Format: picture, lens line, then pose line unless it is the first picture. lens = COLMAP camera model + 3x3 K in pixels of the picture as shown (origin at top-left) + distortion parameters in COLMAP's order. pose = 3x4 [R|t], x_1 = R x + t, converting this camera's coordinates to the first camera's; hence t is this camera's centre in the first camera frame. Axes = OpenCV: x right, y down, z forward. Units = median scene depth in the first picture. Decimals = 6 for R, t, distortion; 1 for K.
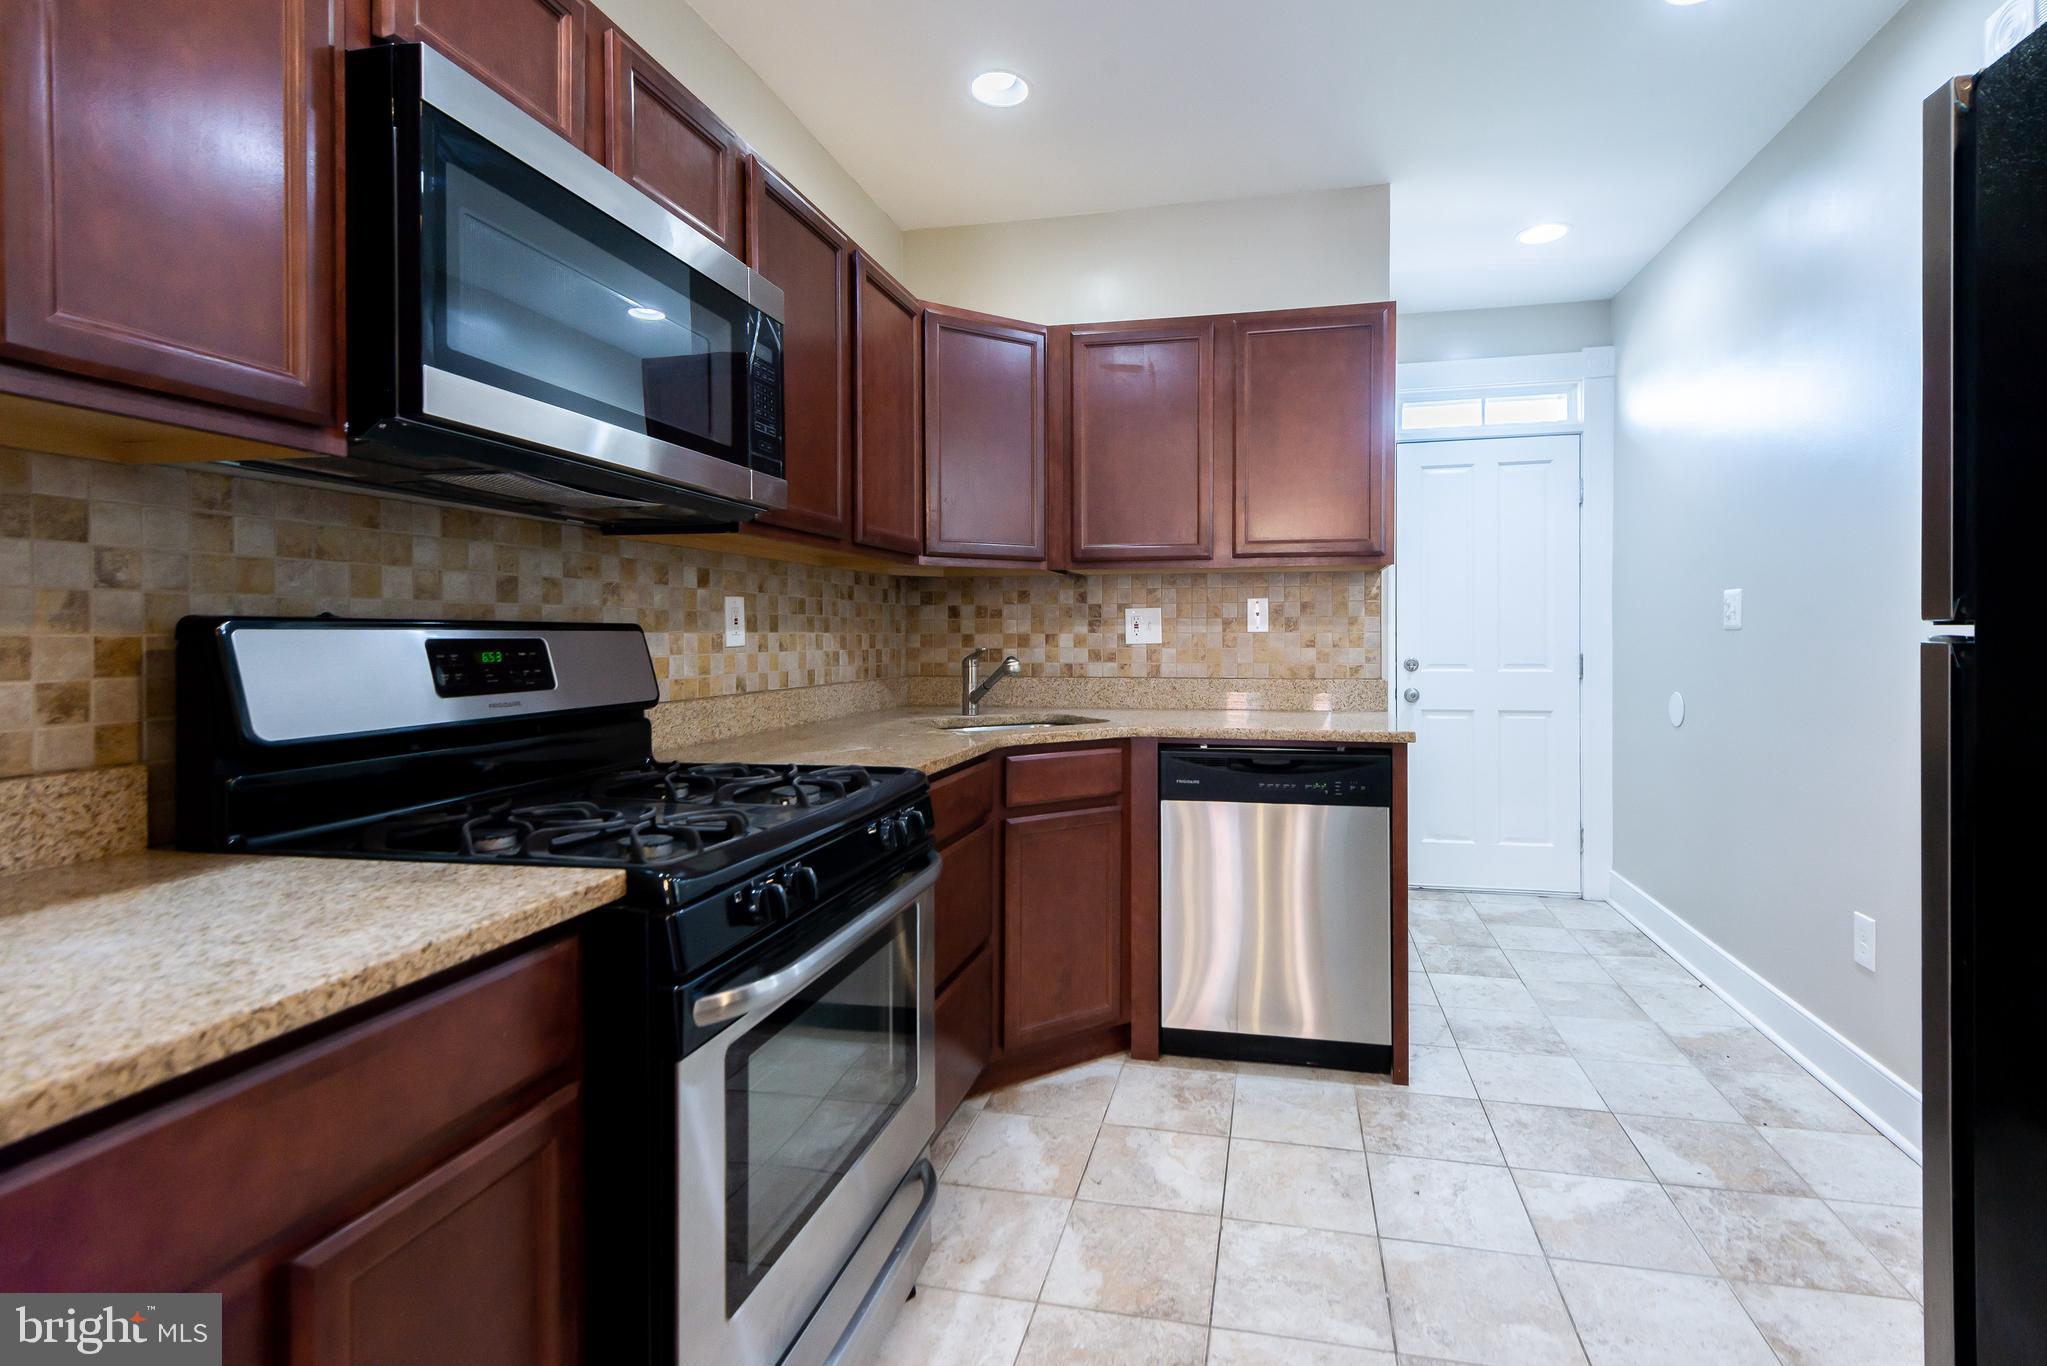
lens RADIAL K [[962.4, 0, 1032.4], [0, 962.4, 631.9], [0, 0, 1]] dist [0.020905, -0.000078]
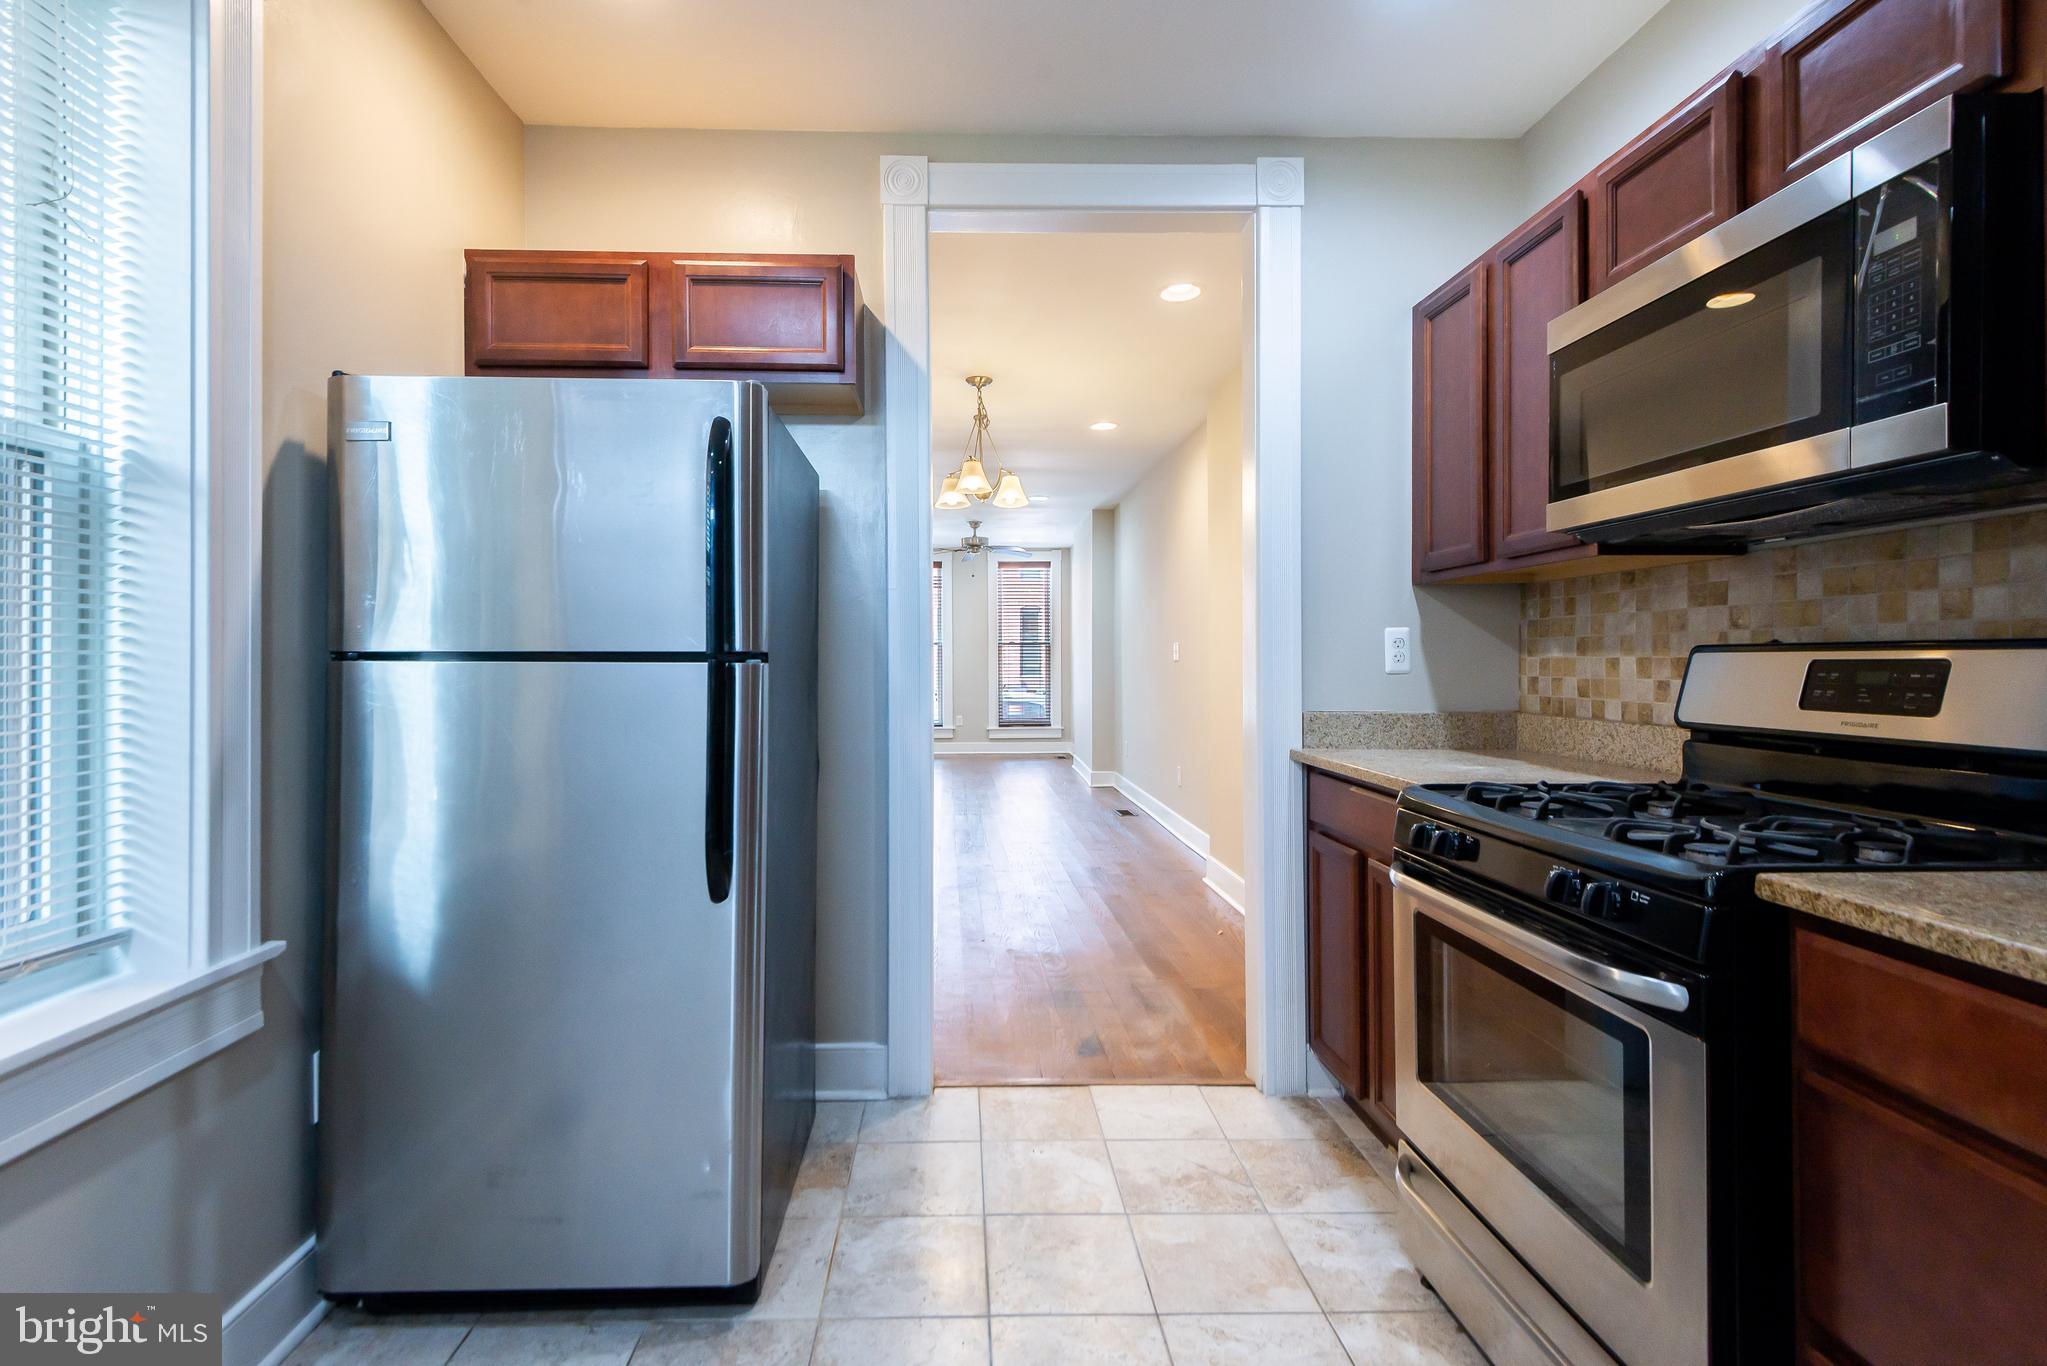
lens RADIAL K [[922.1, 0, 1008.7], [0, 922.1, 639.7], [0, 0, 1]] dist [0.018031, -0.000414]
pose [[-0.954956, -0.004888, -0.296706, 0.576862], [0.002475, 0.999698, -0.024436, 0.008213], [0.296736, -0.024070, -0.954656, 1.631944]]
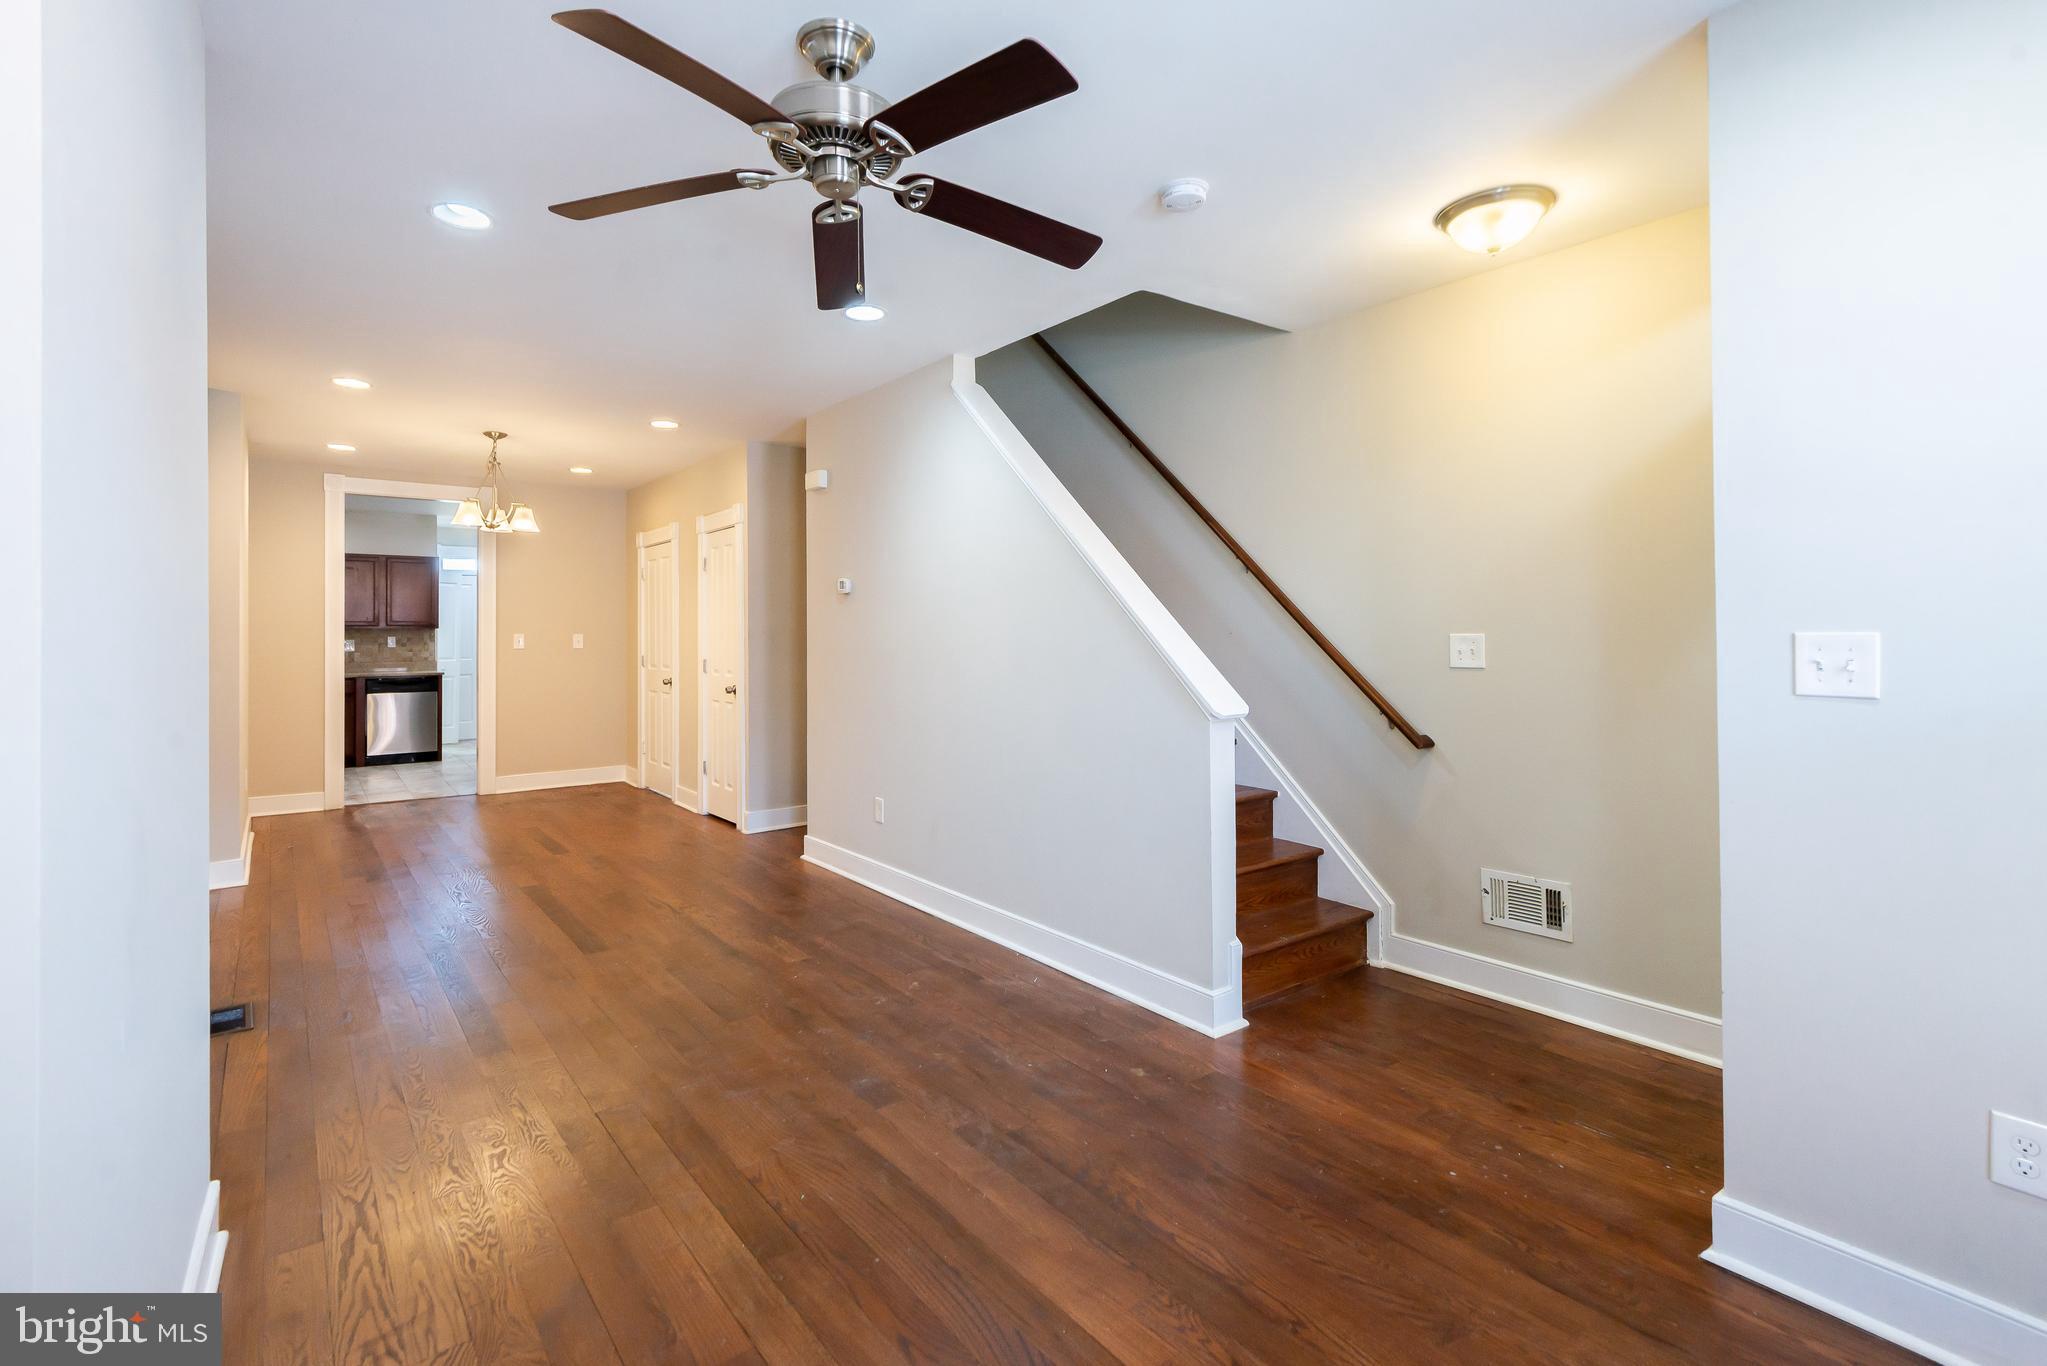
lens RADIAL K [[922.1, 0, 1008.7], [0, 922.1, 639.7], [0, 0, 1]] dist [0.018031, -0.000414]
pose [[0.618836, -0.000272, 0.785520, -1.080448], [0.004581, 0.999984, -0.003262, -0.006566], [-0.785507, 0.005617, 0.618828, -2.951506]]
